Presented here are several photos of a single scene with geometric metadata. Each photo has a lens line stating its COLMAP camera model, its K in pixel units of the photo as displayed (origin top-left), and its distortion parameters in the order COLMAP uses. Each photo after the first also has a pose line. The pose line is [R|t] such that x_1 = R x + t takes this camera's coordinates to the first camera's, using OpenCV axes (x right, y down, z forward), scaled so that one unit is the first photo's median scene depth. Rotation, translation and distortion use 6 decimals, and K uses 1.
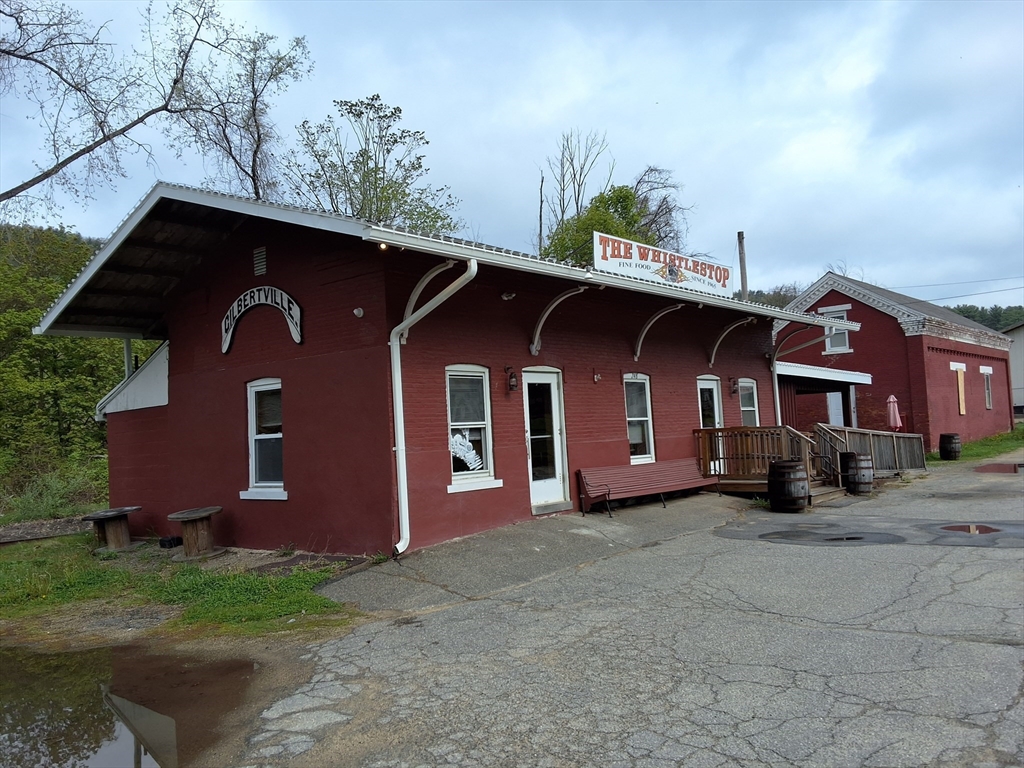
lens RADIAL K [[820.9, 0, 512.0], [0, 820.9, 384.0], [0, 0, 1]] dist [0.069302, -0.004592]
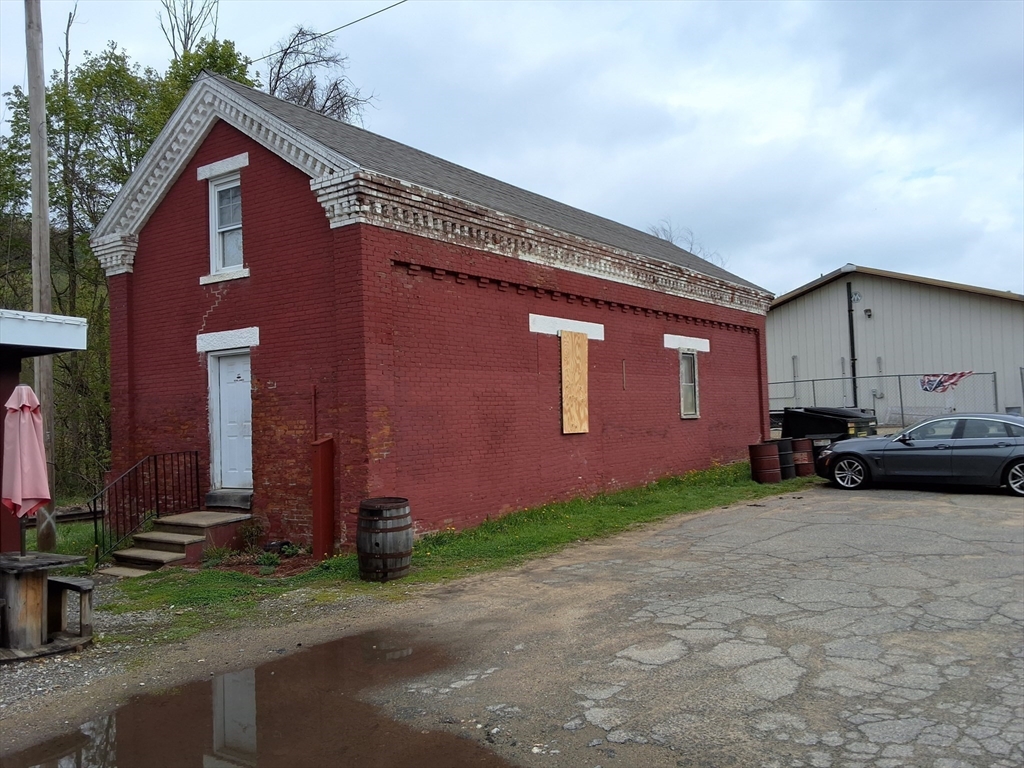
lens RADIAL K [[820.9, 0, 512.0], [0, 820.9, 384.0], [0, 0, 1]] dist [0.069302, -0.004592]
pose [[0.997388, 0.016737, 0.070265, 0.504812], [-0.017319, 0.999820, 0.007688, 0.007192], [-0.070124, -0.008885, 0.997499, 0.599010]]
